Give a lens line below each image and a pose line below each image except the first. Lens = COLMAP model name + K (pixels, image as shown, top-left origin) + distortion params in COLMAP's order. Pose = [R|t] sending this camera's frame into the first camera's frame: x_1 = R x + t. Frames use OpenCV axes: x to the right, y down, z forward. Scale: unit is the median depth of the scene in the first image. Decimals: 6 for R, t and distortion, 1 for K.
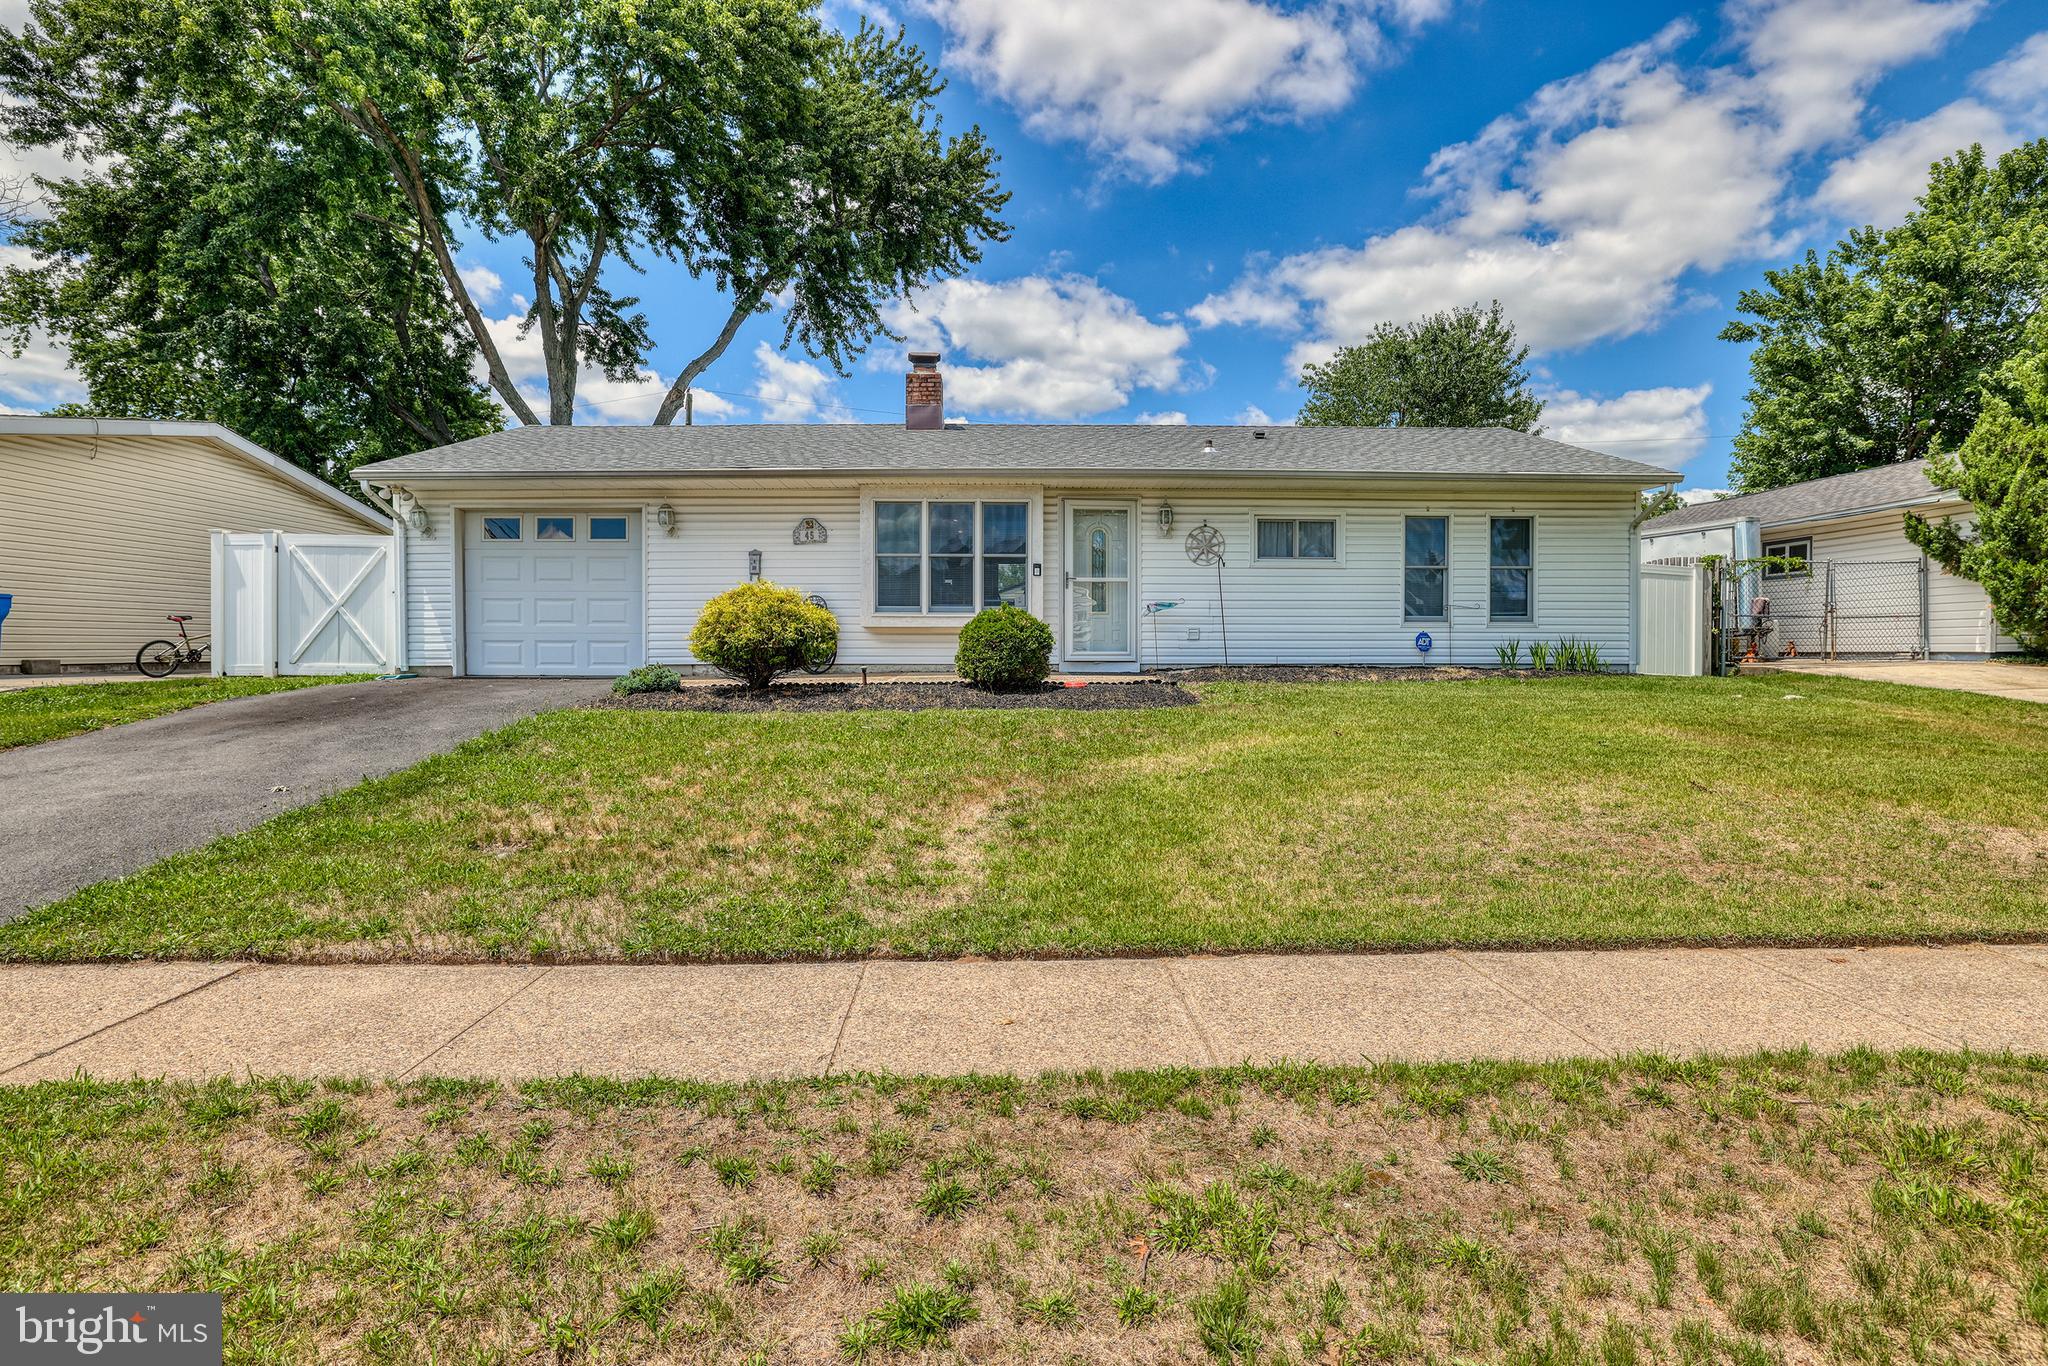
lens RADIAL K [[1056.7, 0, 1131.6], [0, 1056.7, 647.8], [0, 0, 1]] dist [0.000508, 0.000674]
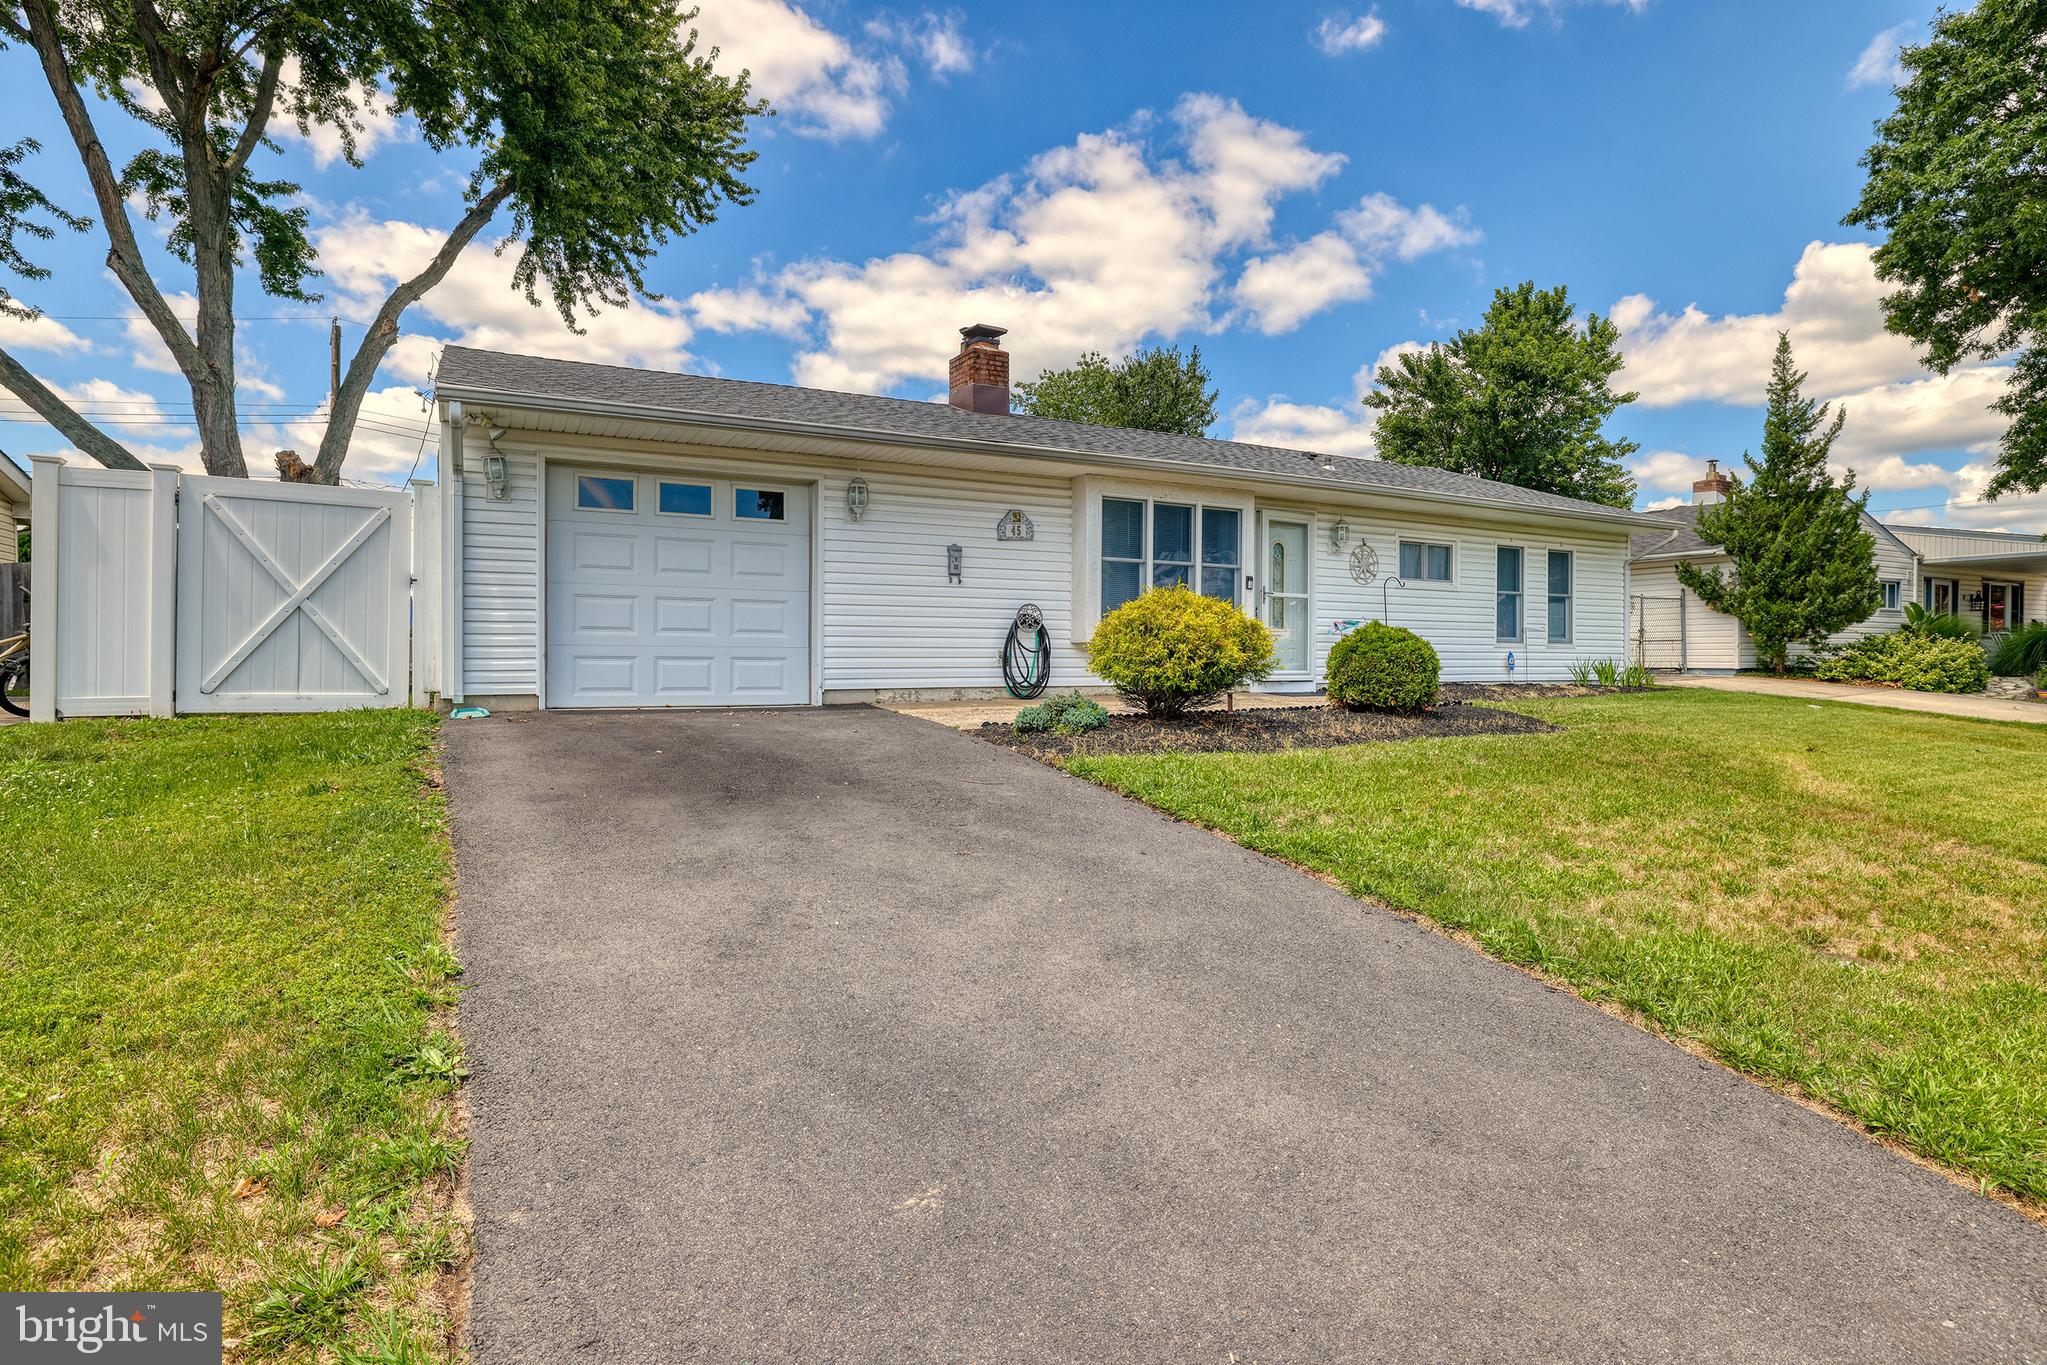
lens RADIAL K [[1056.1, 0, 1131.1], [0, 1056.1, 647.3], [0, 0, 1]] dist [0.000508, 0.000674]
pose [[0.875238, 0.007611, 0.483632, -0.602732], [-0.000854, 0.999899, -0.014189, -0.003108], [-0.483691, 0.012005, 0.875156, 0.224906]]
